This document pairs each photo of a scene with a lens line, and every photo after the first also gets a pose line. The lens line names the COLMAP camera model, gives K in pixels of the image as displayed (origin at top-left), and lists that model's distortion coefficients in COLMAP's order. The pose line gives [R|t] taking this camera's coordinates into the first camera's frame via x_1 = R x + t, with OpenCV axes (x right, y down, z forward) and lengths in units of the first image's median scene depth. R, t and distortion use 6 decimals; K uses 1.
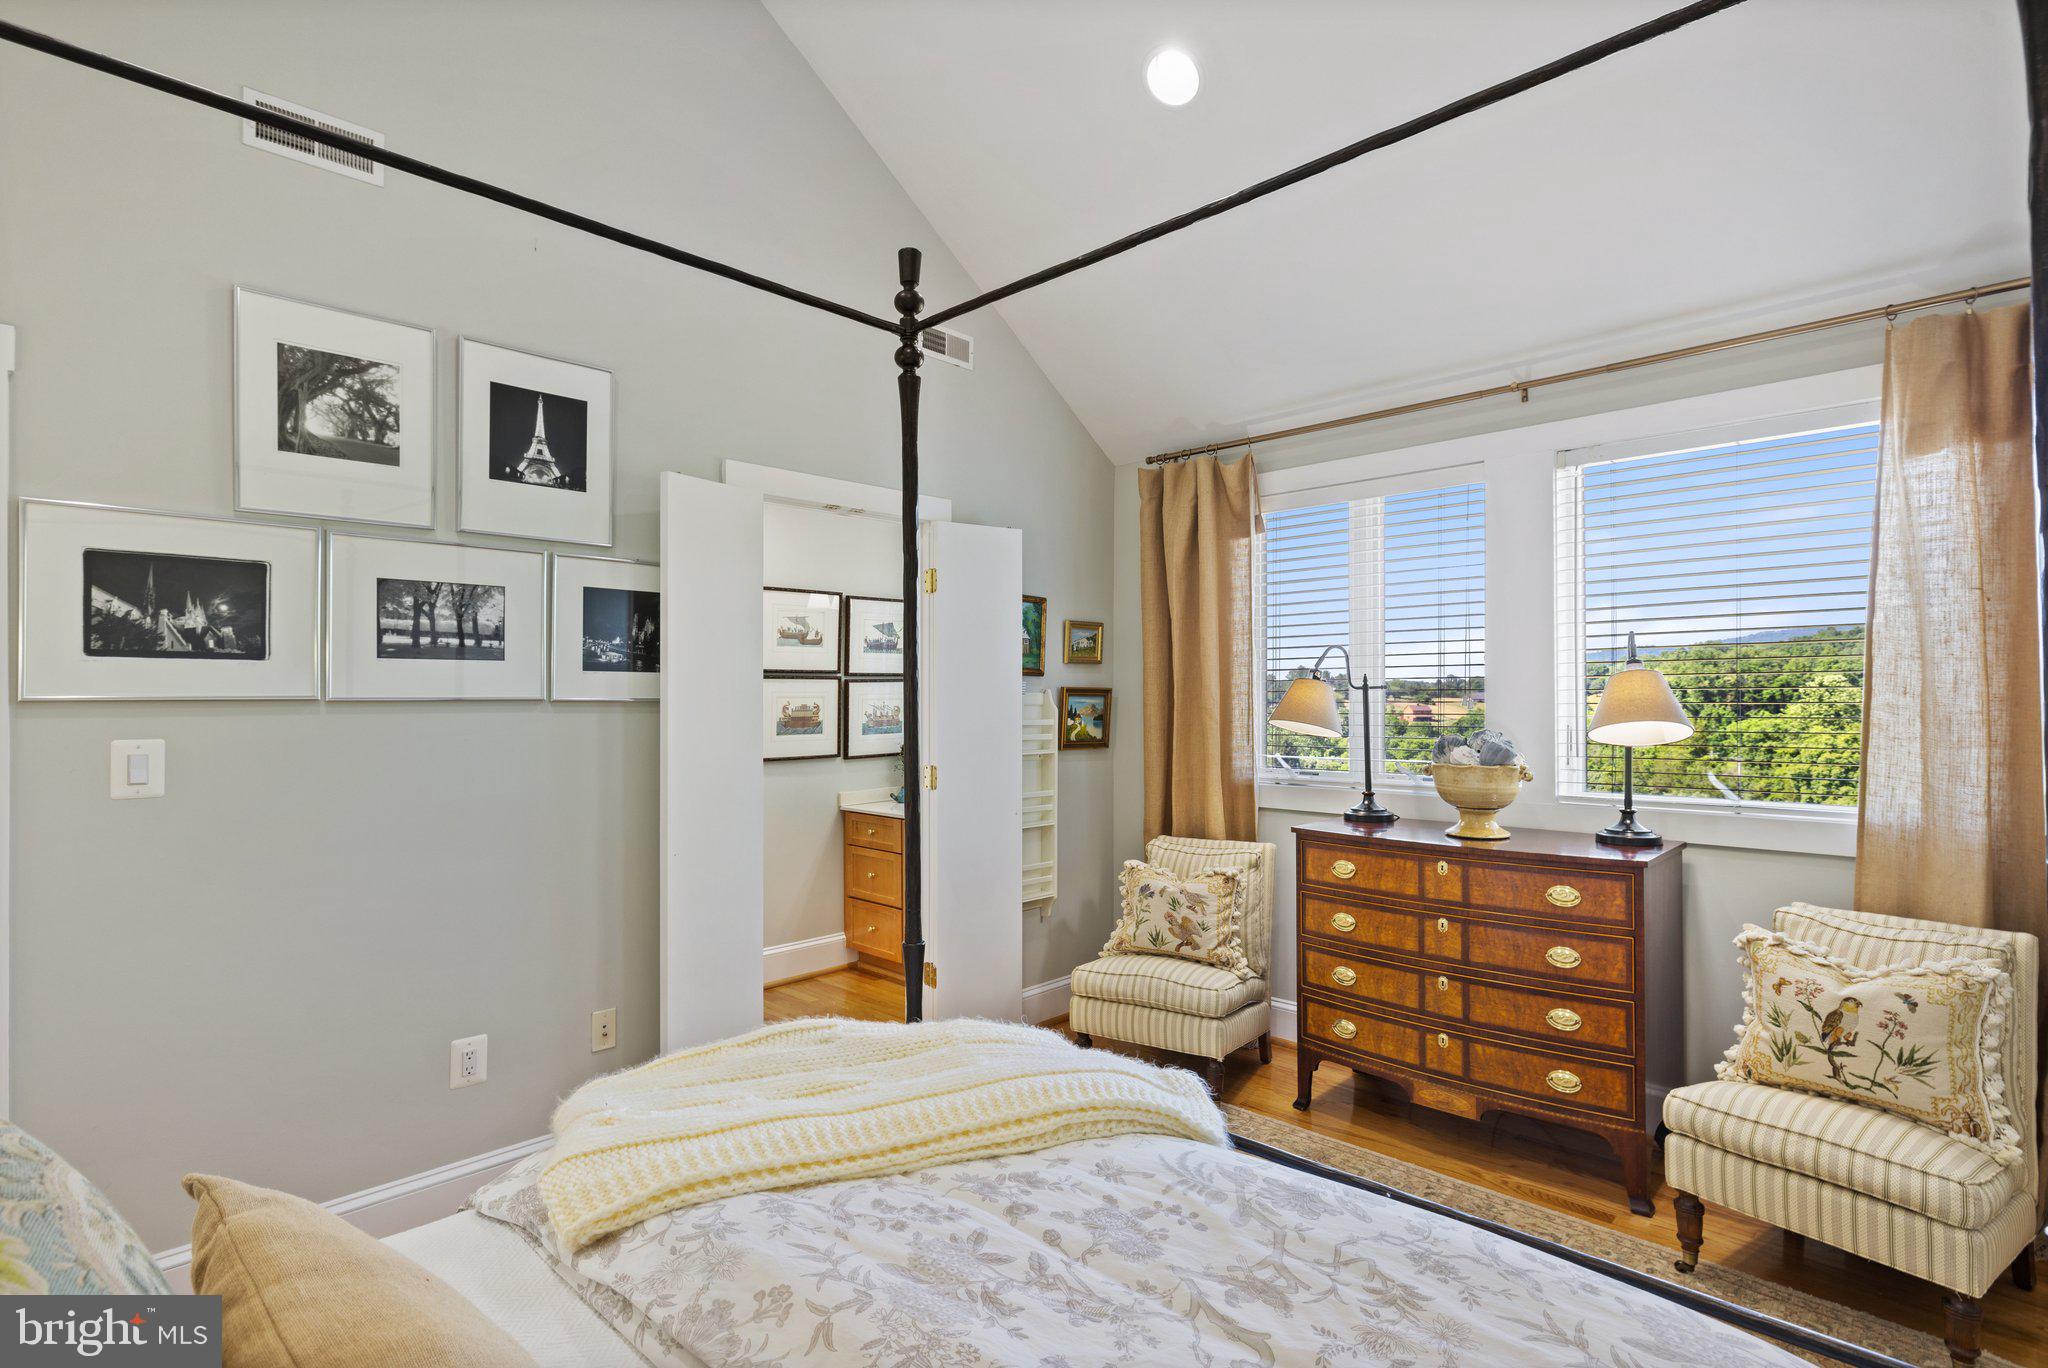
lens RADIAL K [[1014.8, 0, 1024.0], [0, 1014.8, 684.0], [0, 0, 1]] dist [0.001711, -0.000055]
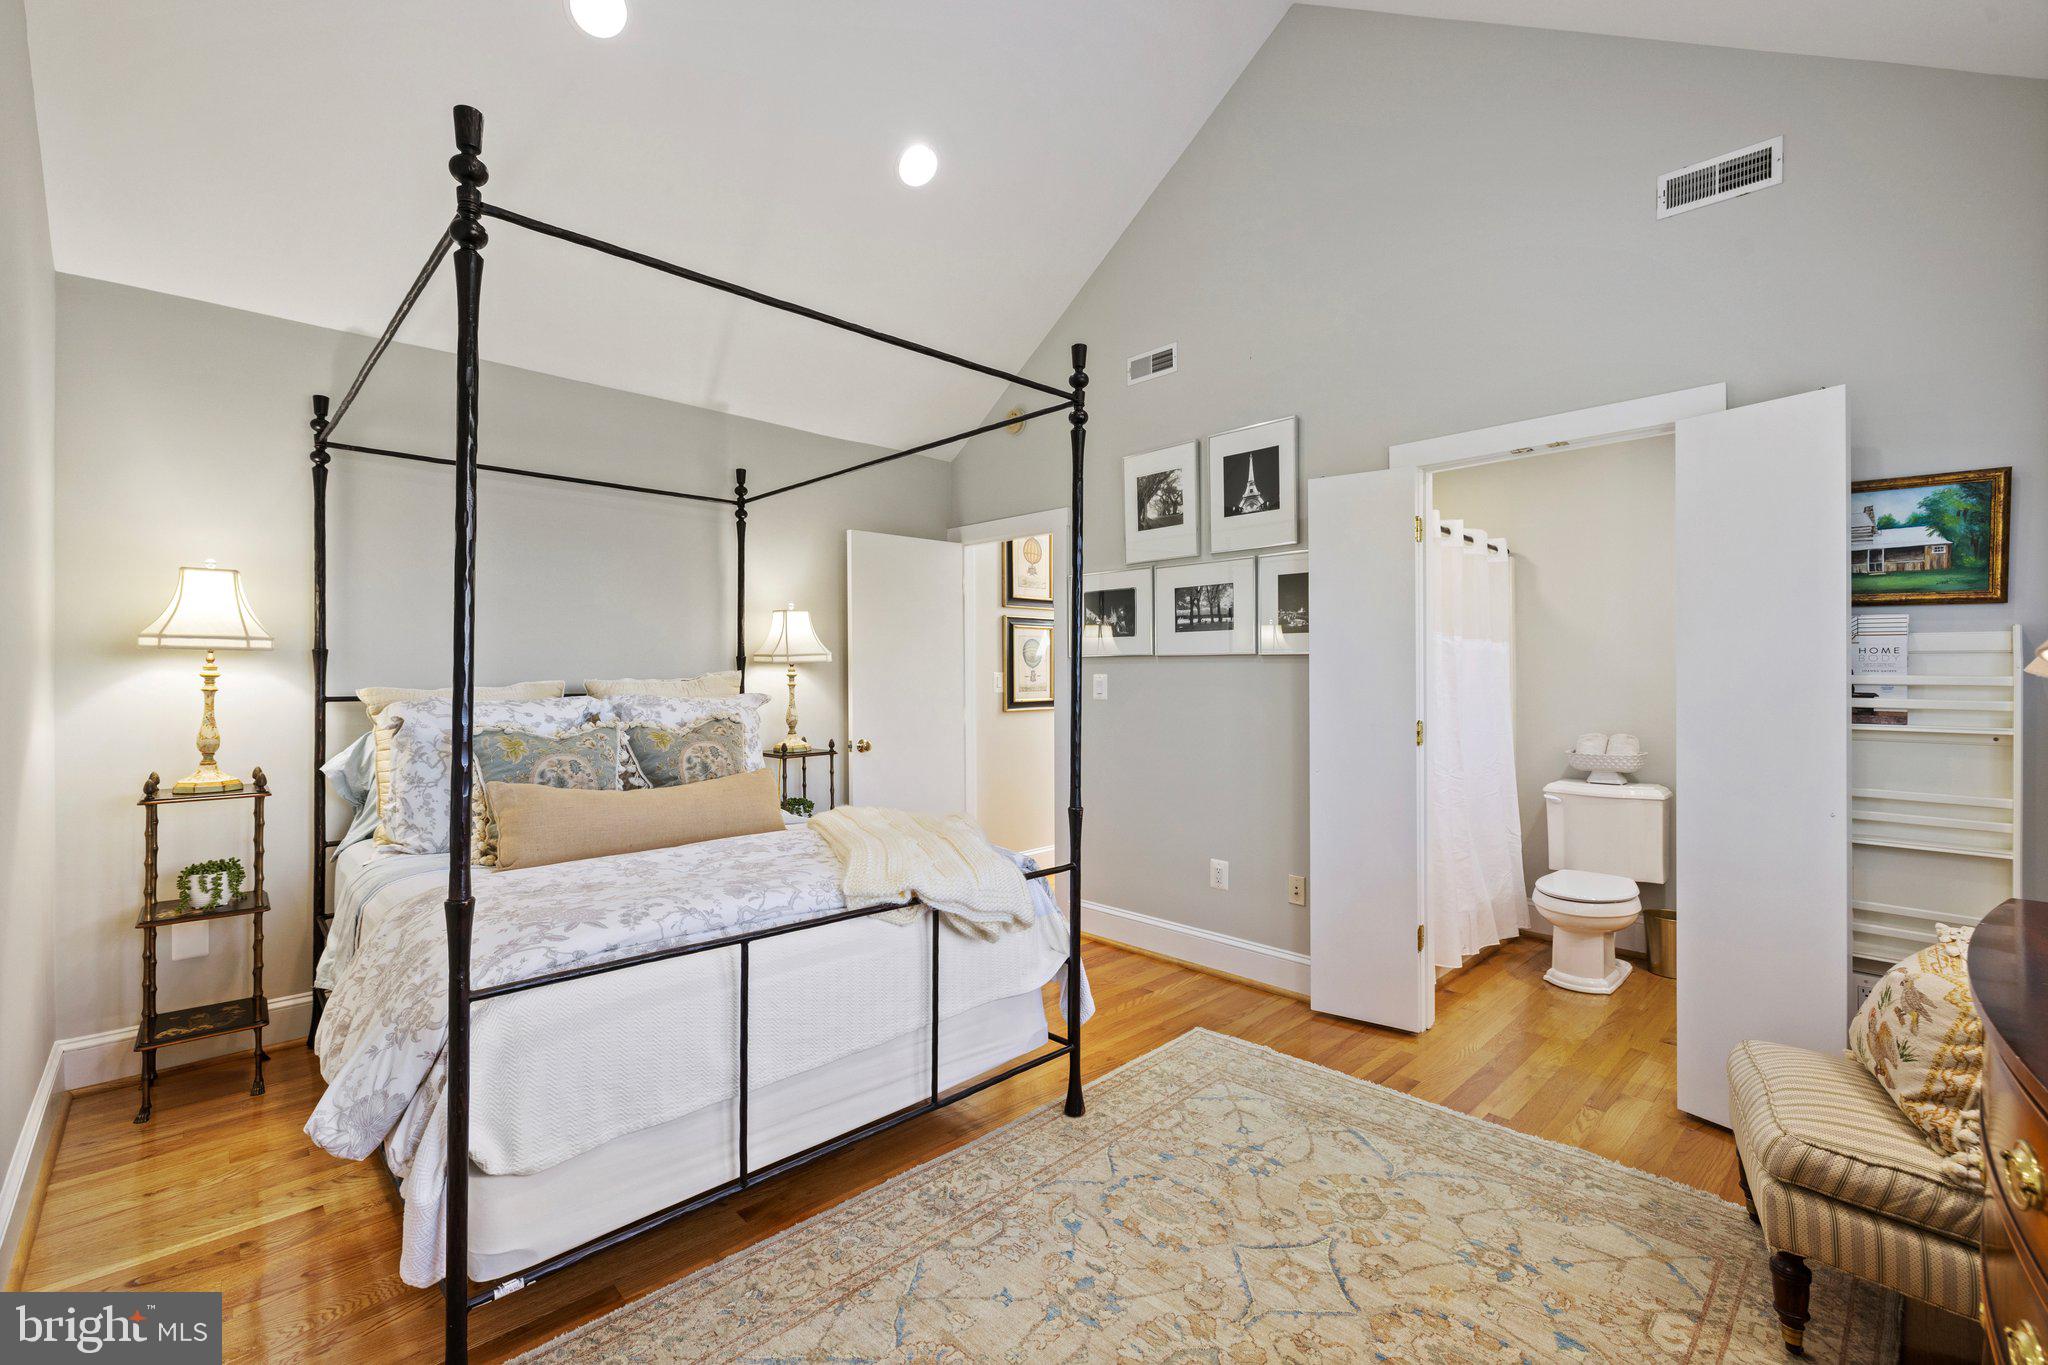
lens RADIAL K [[876.3, 0, 1007.1], [0, 876.3, 680.2], [0, 0, 1]] dist [-0.004077, -0.000221]
pose [[-0.058182, 0.001650, -0.998305, 0.851846], [0.003974, 0.999991, 0.001421, 0.051106], [0.998298, -0.003885, -0.058188, 0.710576]]
